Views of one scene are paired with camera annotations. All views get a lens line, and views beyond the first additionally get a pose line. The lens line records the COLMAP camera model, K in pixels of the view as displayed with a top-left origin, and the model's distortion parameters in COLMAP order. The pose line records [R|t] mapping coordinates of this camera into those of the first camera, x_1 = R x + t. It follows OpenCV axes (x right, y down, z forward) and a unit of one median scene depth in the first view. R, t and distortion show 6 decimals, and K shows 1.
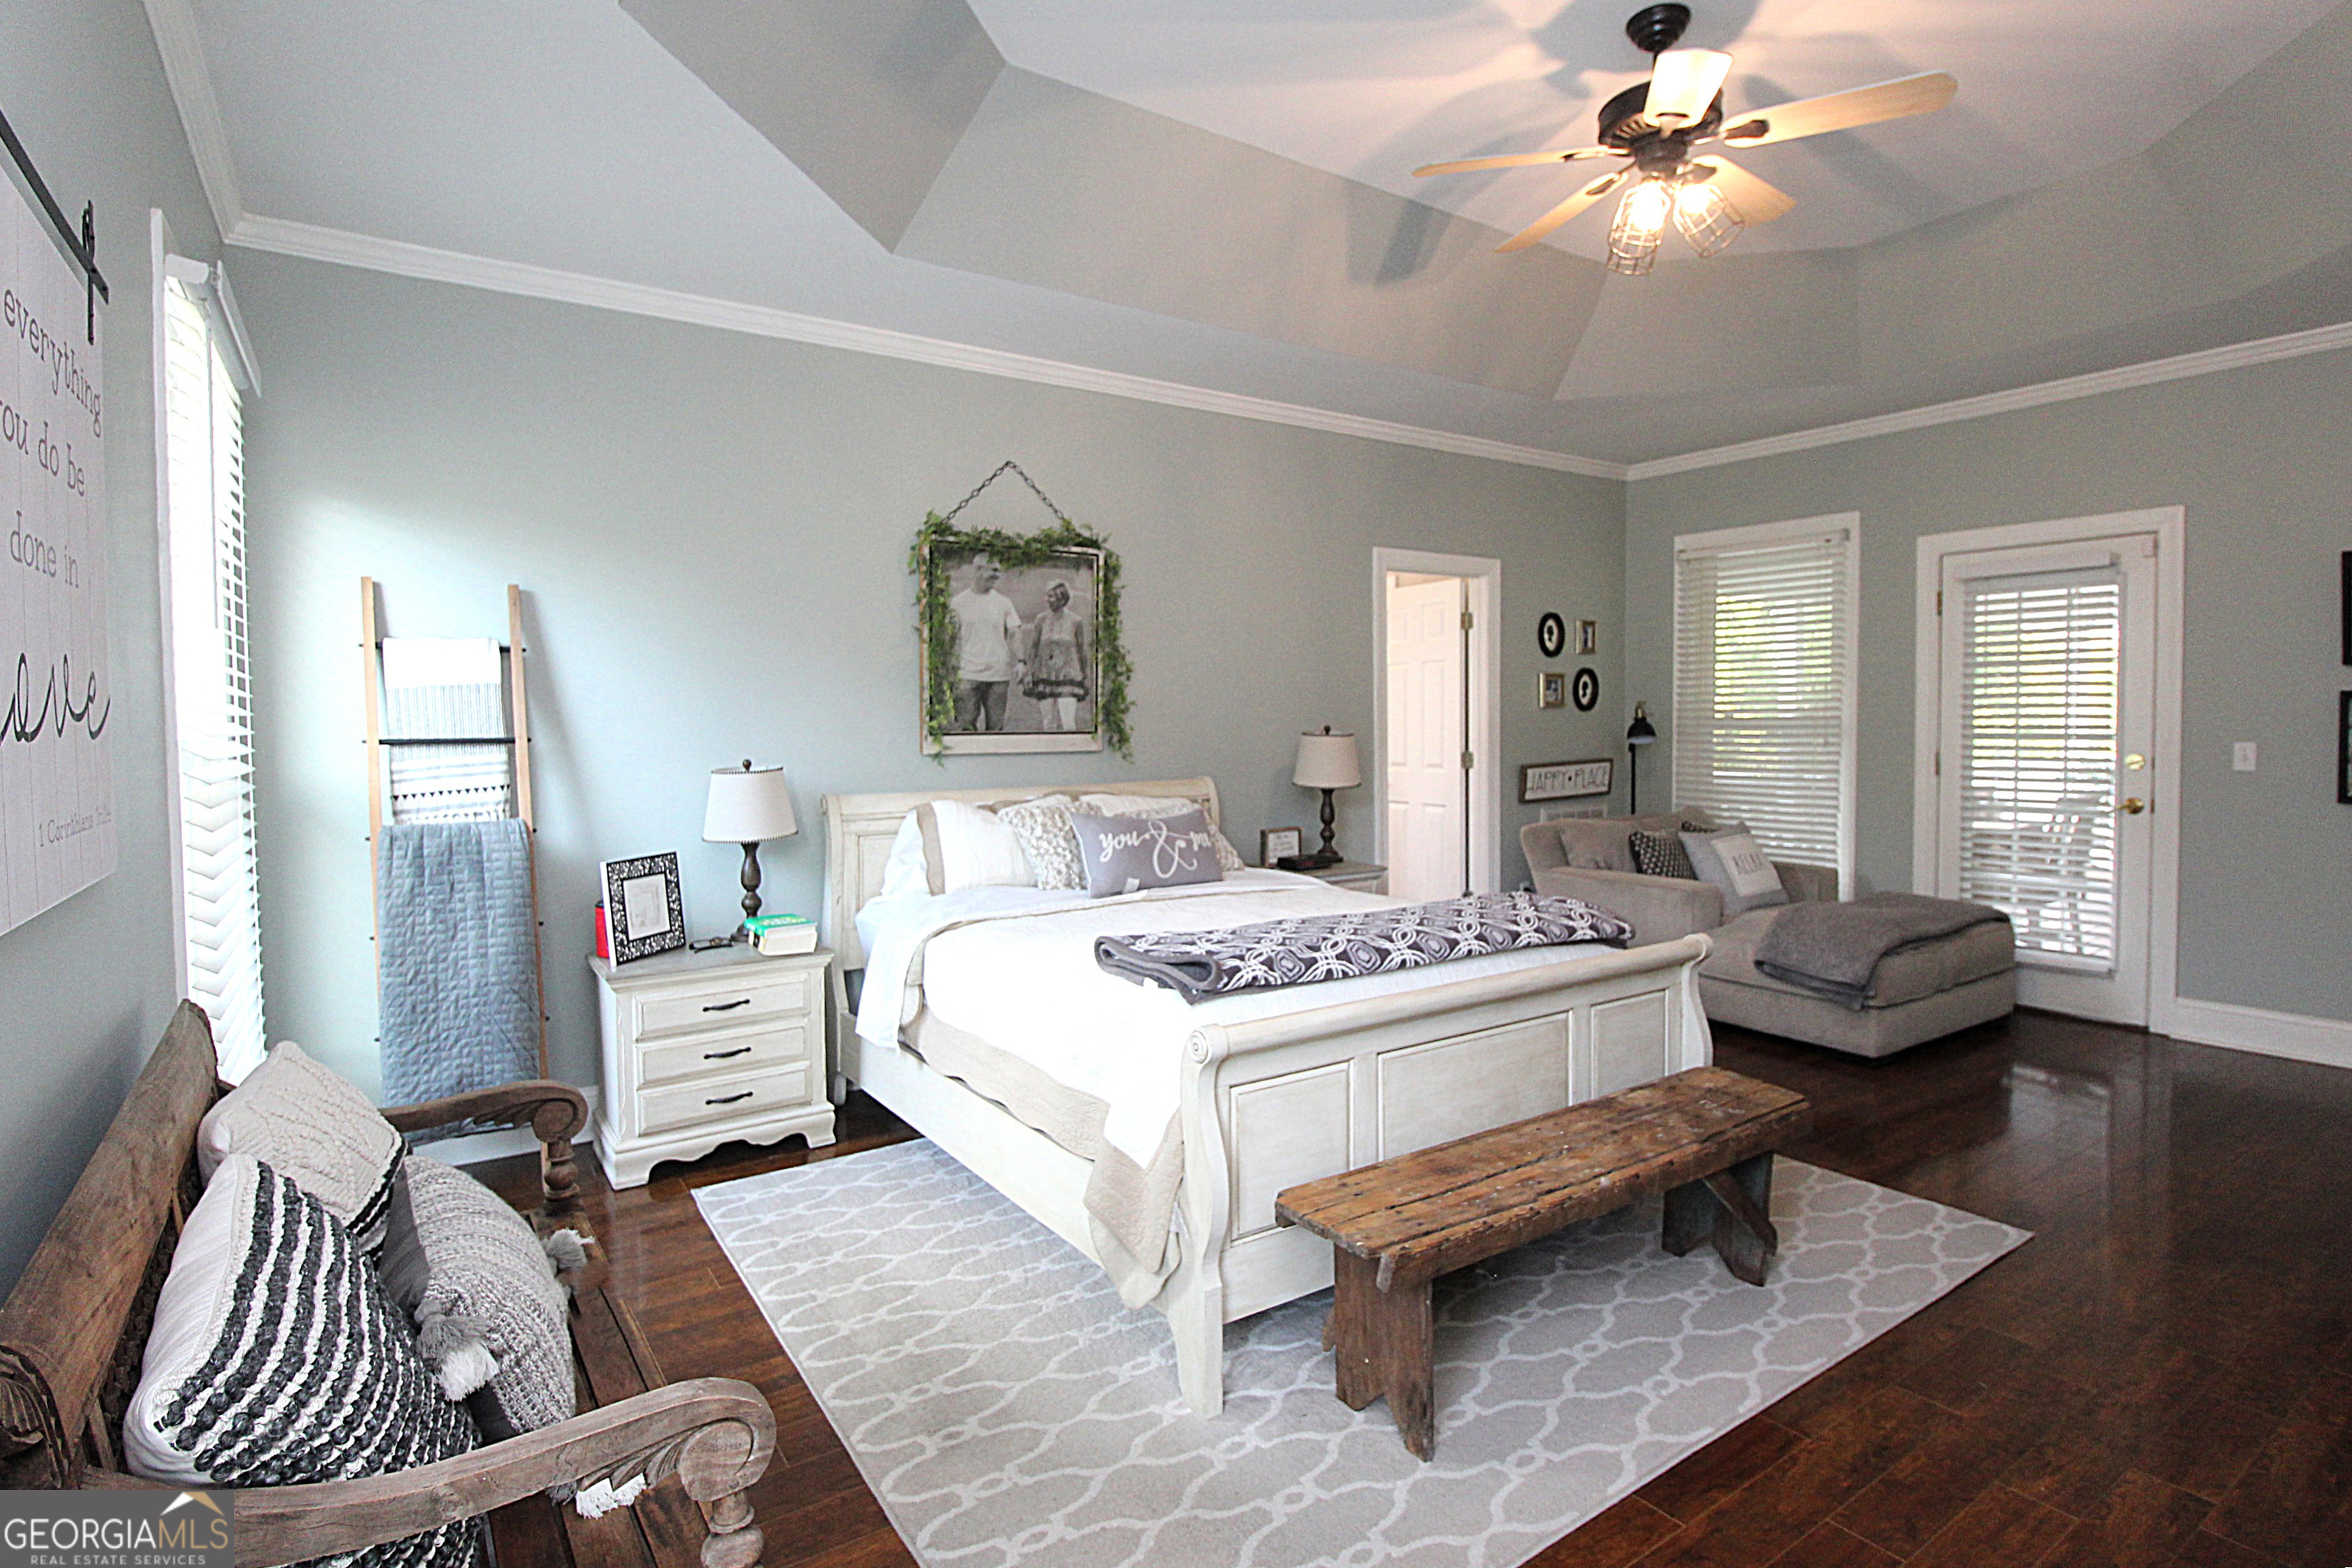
lens RADIAL K [[1191.9, 0, 1114.8], [0, 1191.9, 755.1], [0, 0, 1]] dist [0.001505, -0.012447]
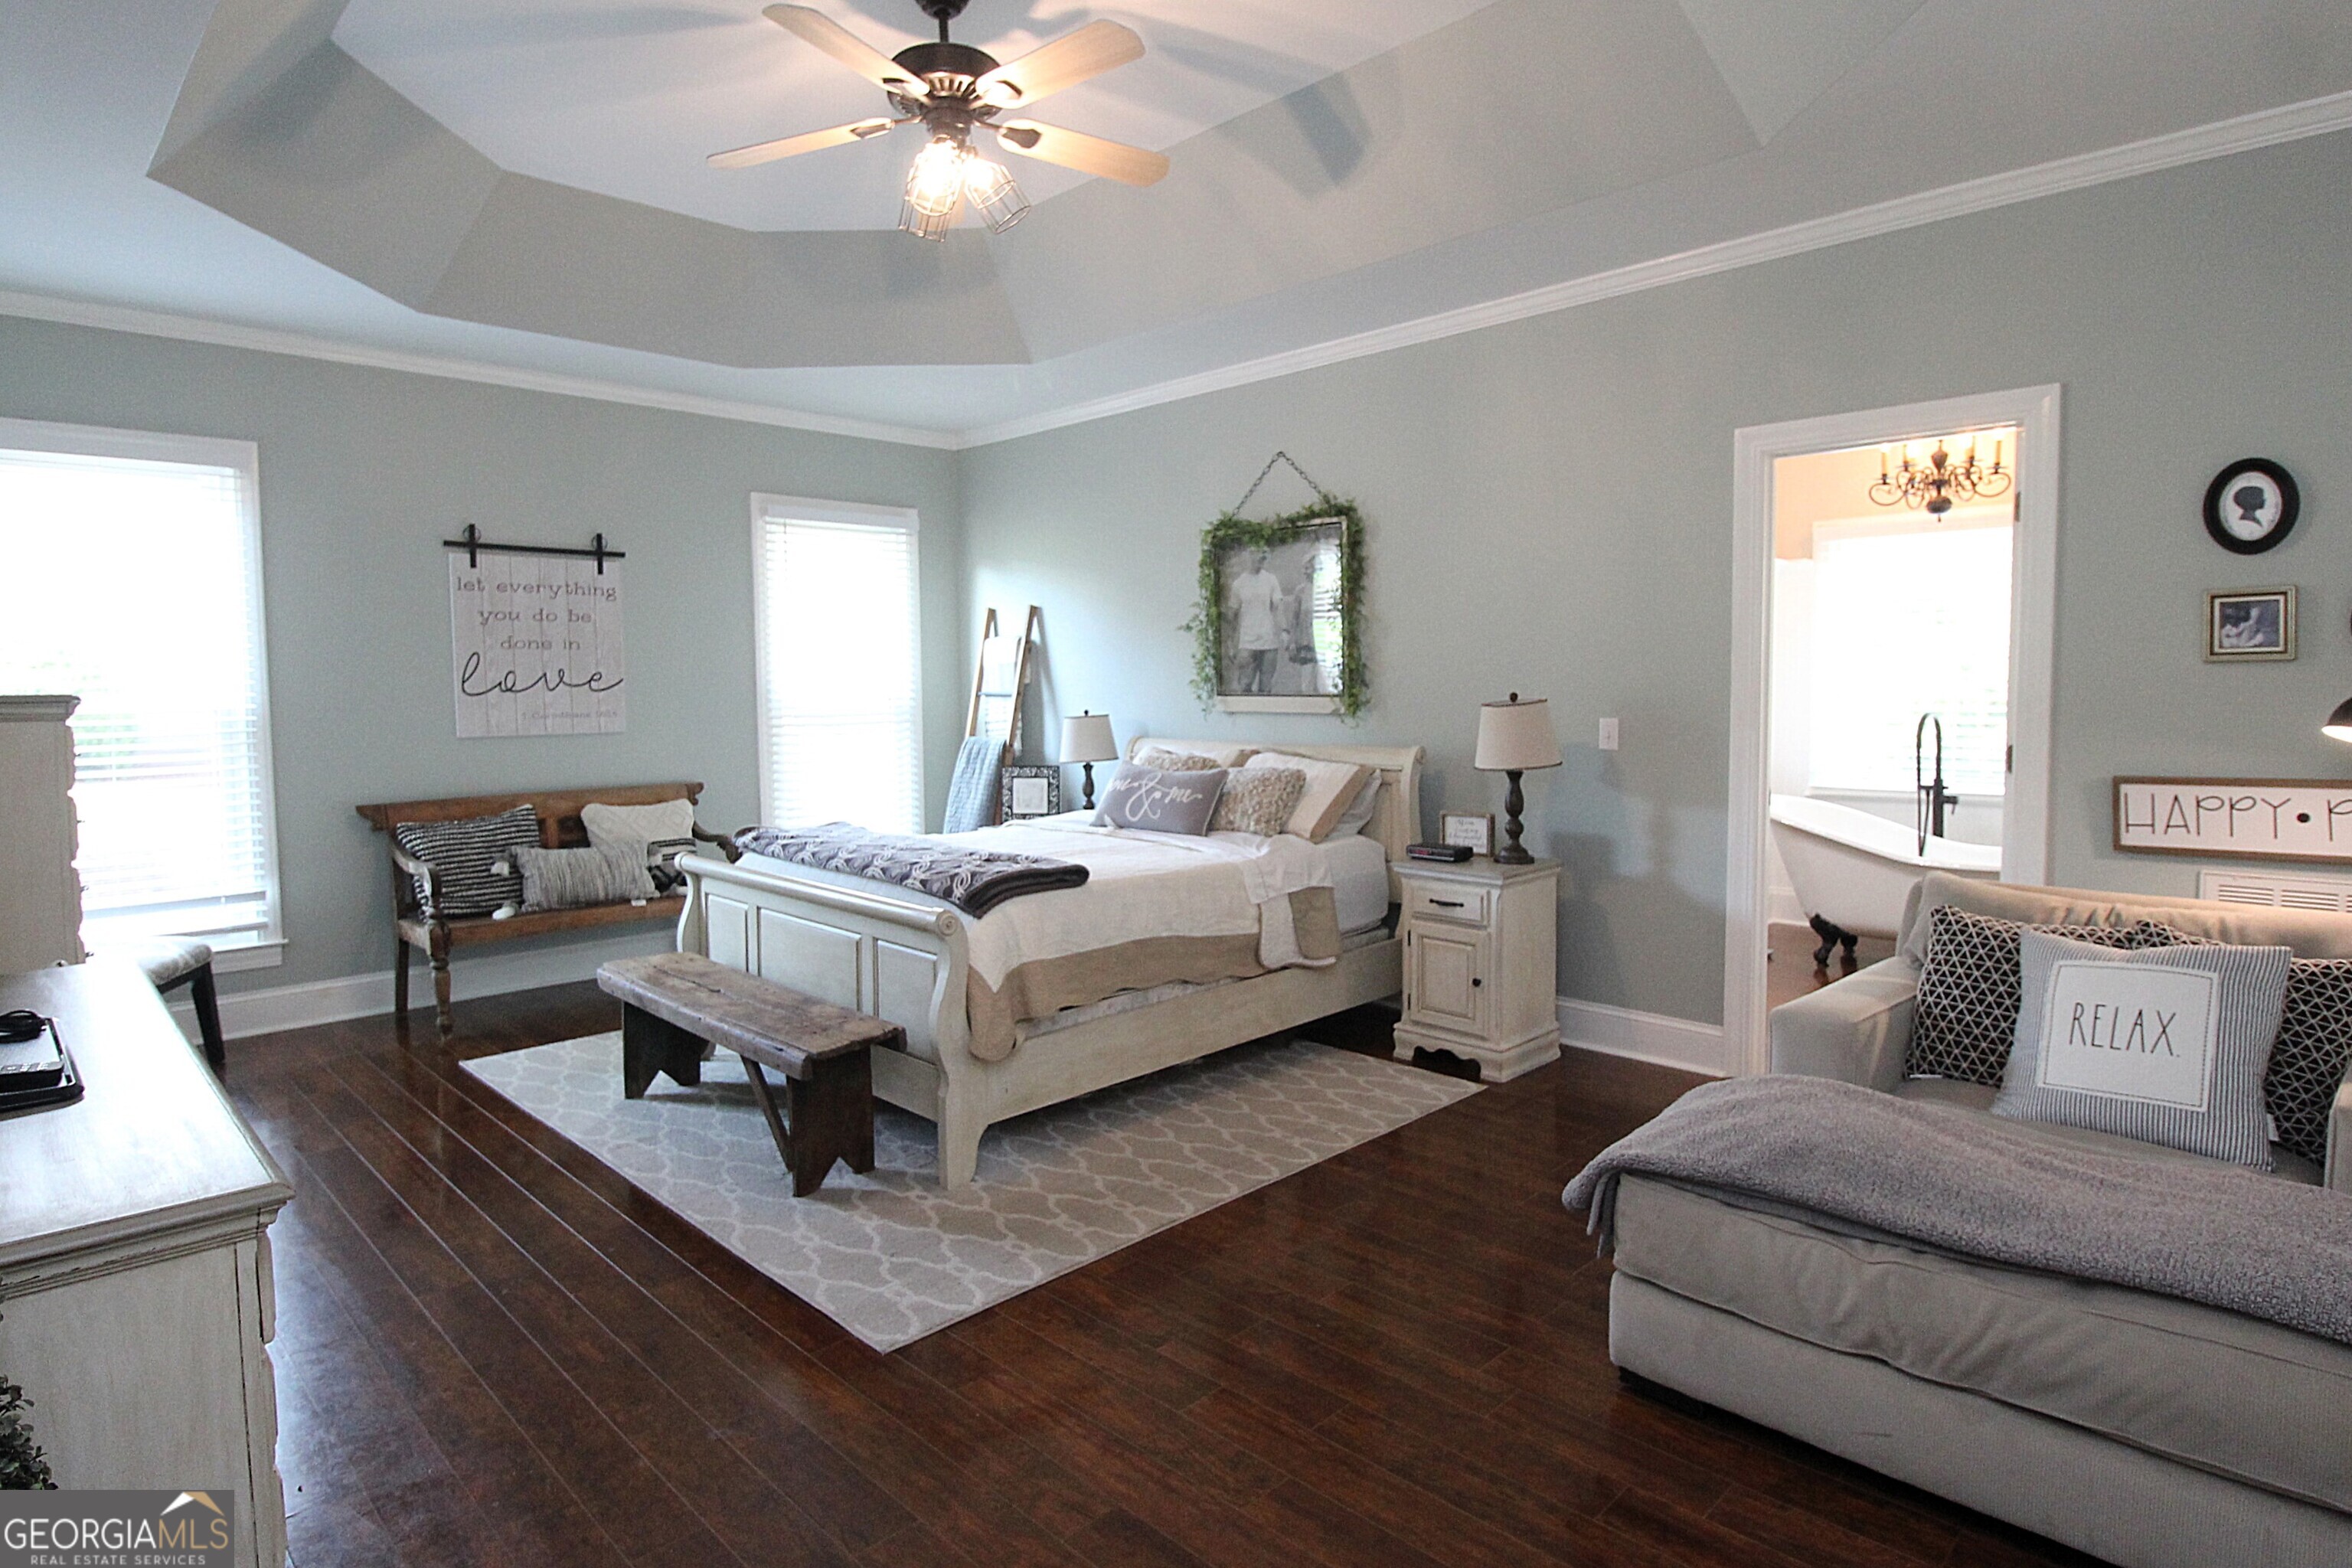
lens RADIAL K [[1191.9, 0, 1114.8], [0, 1191.9, 755.1], [0, 0, 1]] dist [0.001505, -0.012447]
pose [[0.192054, 0.064711, -0.979249, 0.985198], [-0.027231, 0.997791, 0.060595, -0.025968], [0.981006, 0.015029, 0.193392, 0.631376]]
